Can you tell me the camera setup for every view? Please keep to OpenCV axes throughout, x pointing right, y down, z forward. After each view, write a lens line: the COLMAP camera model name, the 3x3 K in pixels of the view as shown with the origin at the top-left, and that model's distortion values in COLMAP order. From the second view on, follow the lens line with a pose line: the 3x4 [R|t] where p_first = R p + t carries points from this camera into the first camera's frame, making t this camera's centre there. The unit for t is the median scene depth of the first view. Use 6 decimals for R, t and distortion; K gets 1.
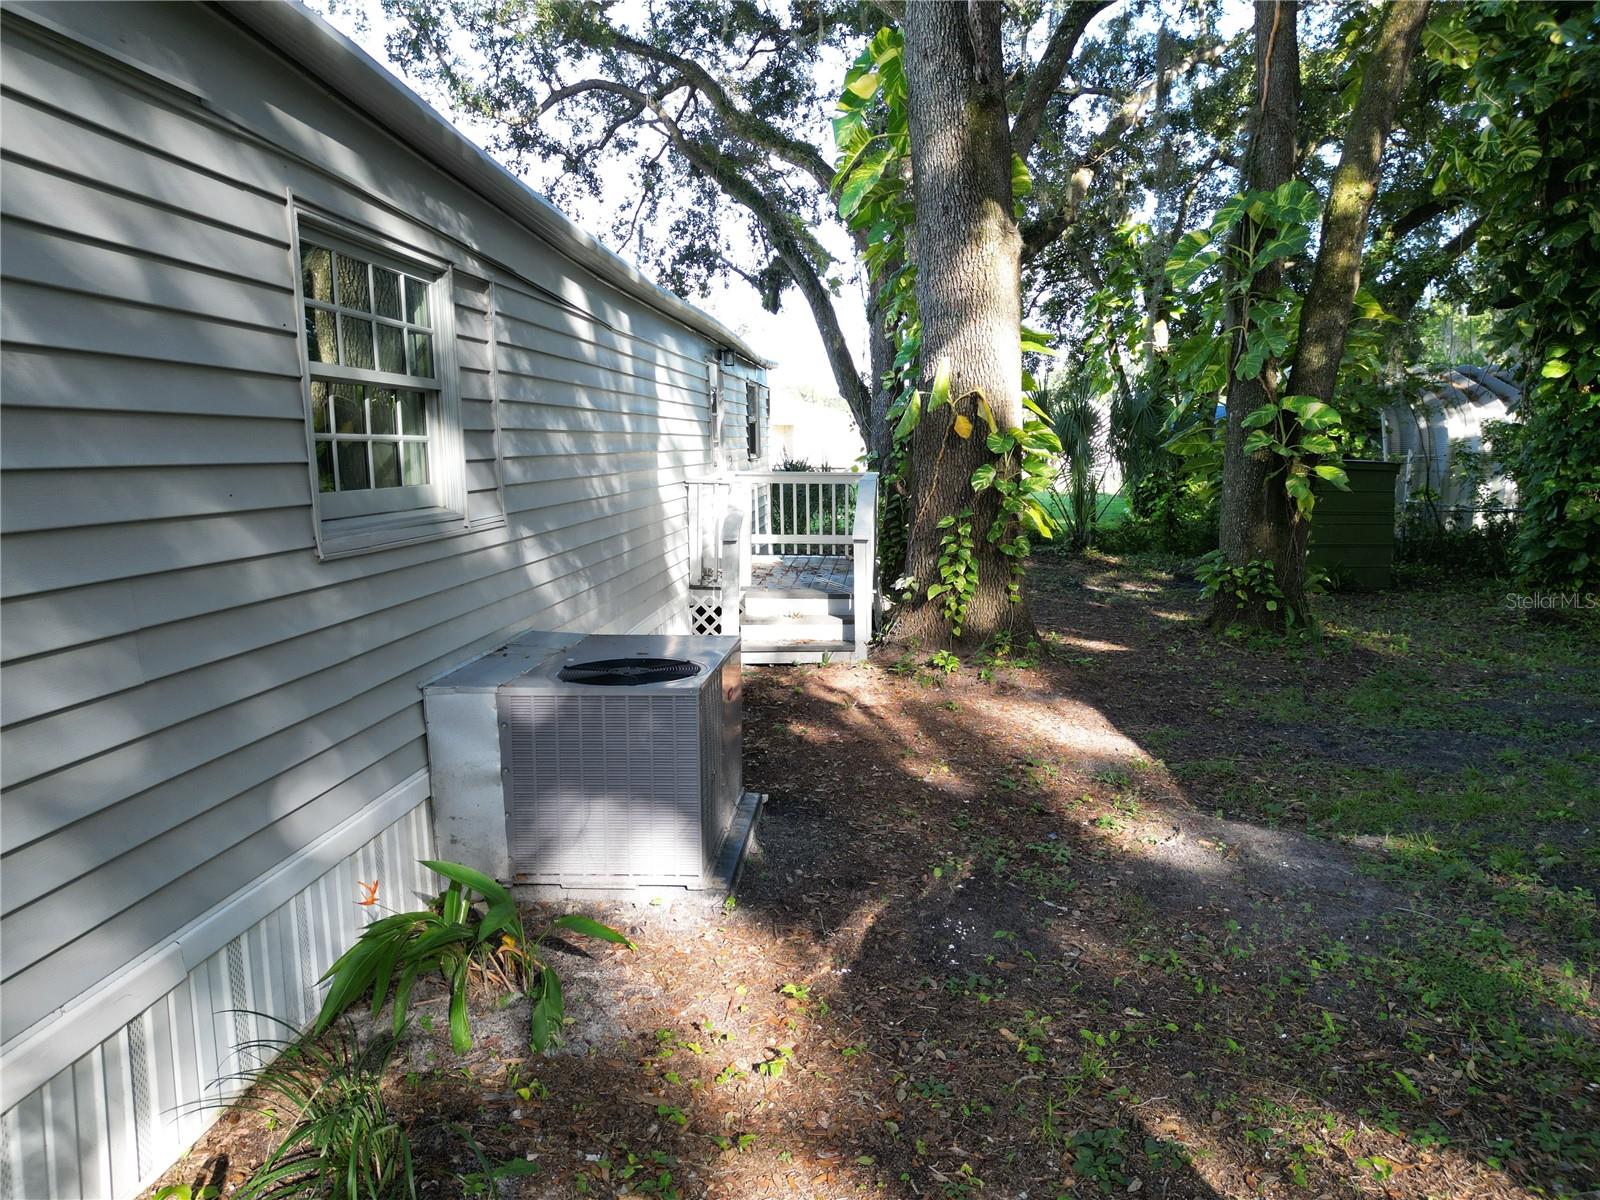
lens RADIAL K [[1122.1, 0, 809.2], [0, 1122.1, 601.4], [0, 0, 1]] dist [0.071686, -0.057391]
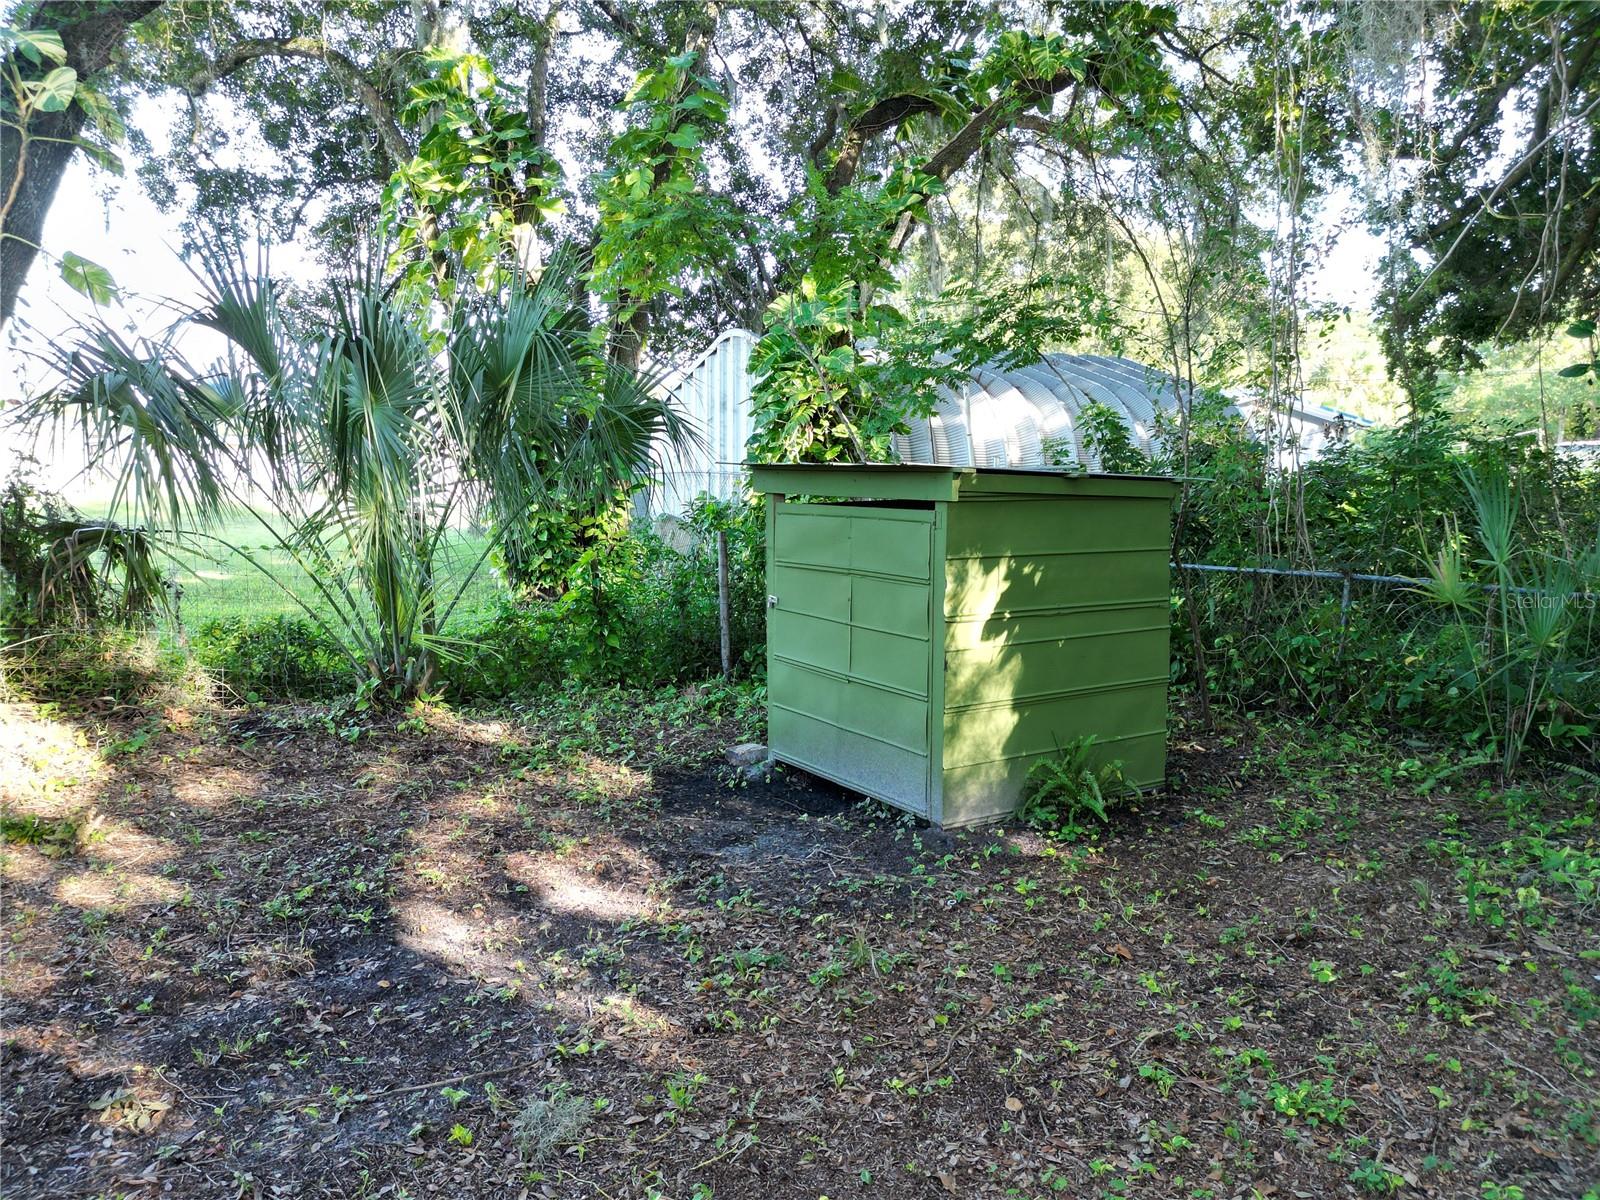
lens RADIAL K [[1122.1, 0, 797.8], [0, 1122.1, 600.8], [0, 0, 1]] dist [0.071686, -0.057391]
pose [[0.849523, -0.065347, 0.523489, 0.314945], [0.078204, 0.996934, -0.002464, -0.142454], [-0.521724, 0.043033, 0.852029, 1.206807]]
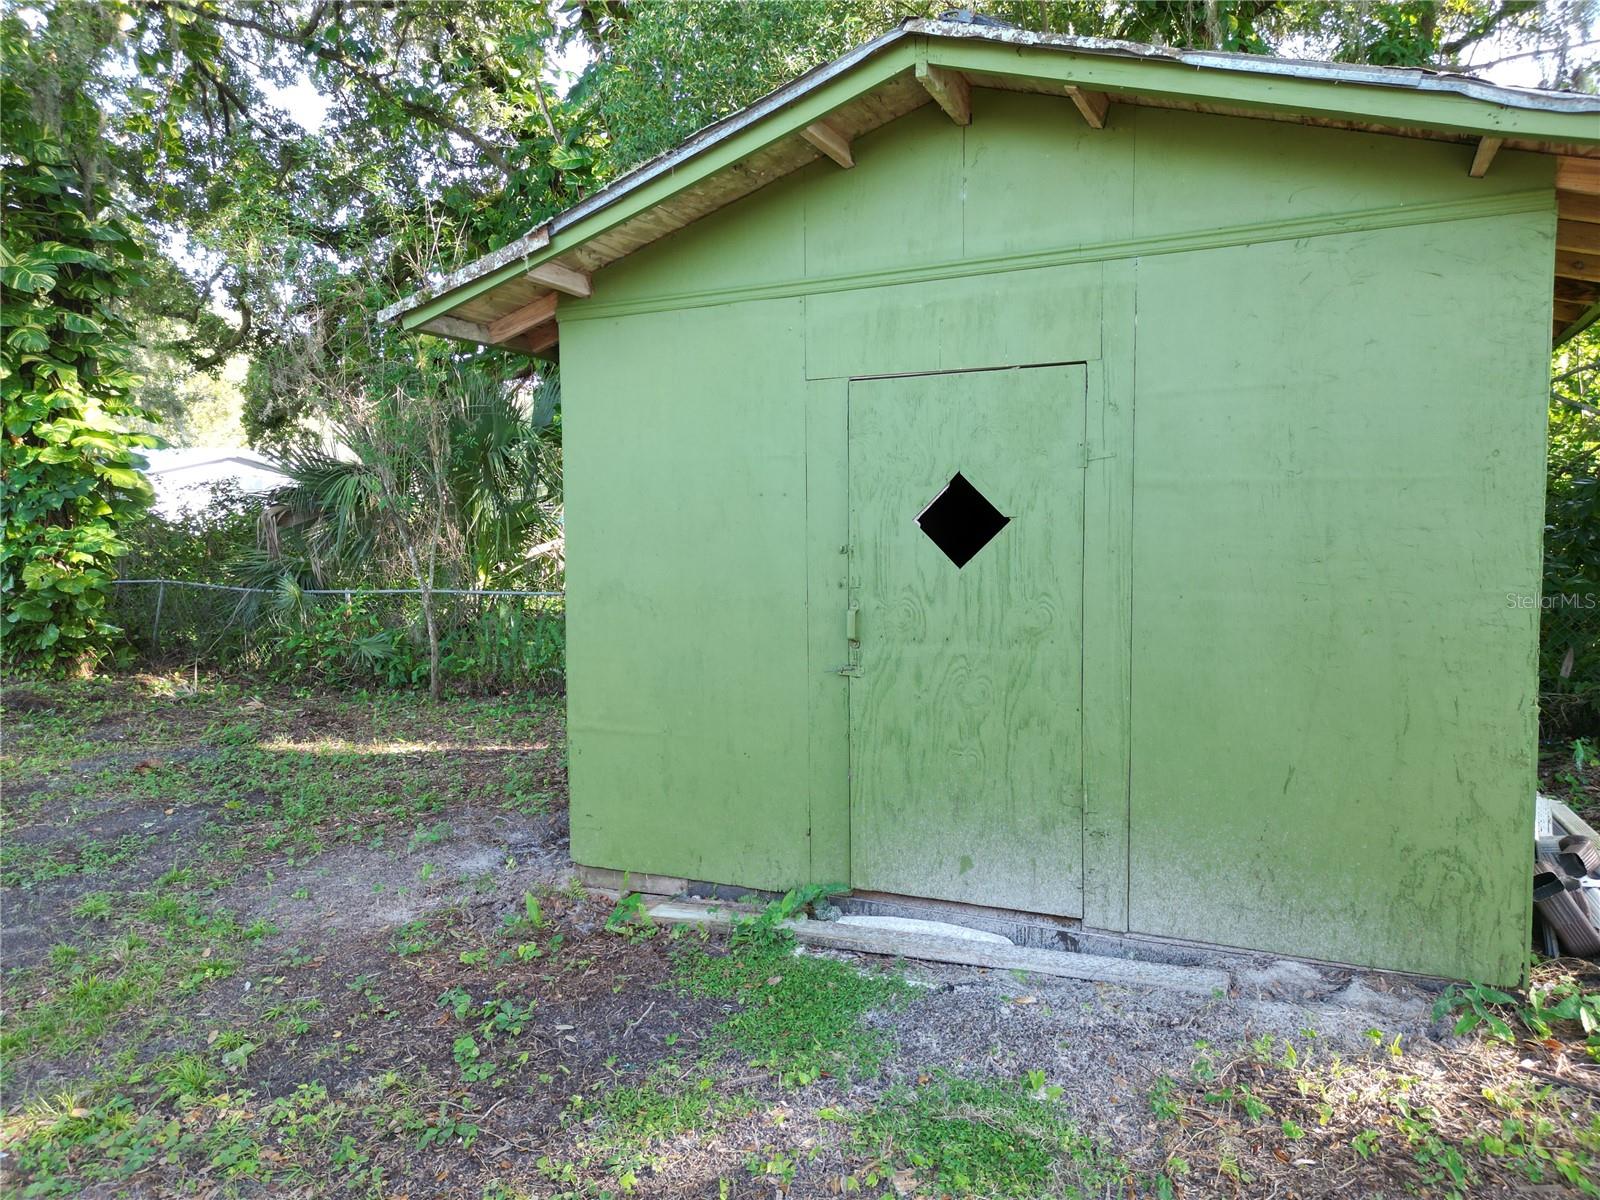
lens RADIAL K [[1122.1, 0, 801.3], [0, 1122.1, 596.0], [0, 0, 1]] dist [0.071686, -0.057391]
pose [[0.338054, -0.079915, 0.937728, 0.039739], [0.137550, 0.989884, 0.034772, -0.014325], [-0.931021, 0.117230, 0.345626, 0.140824]]
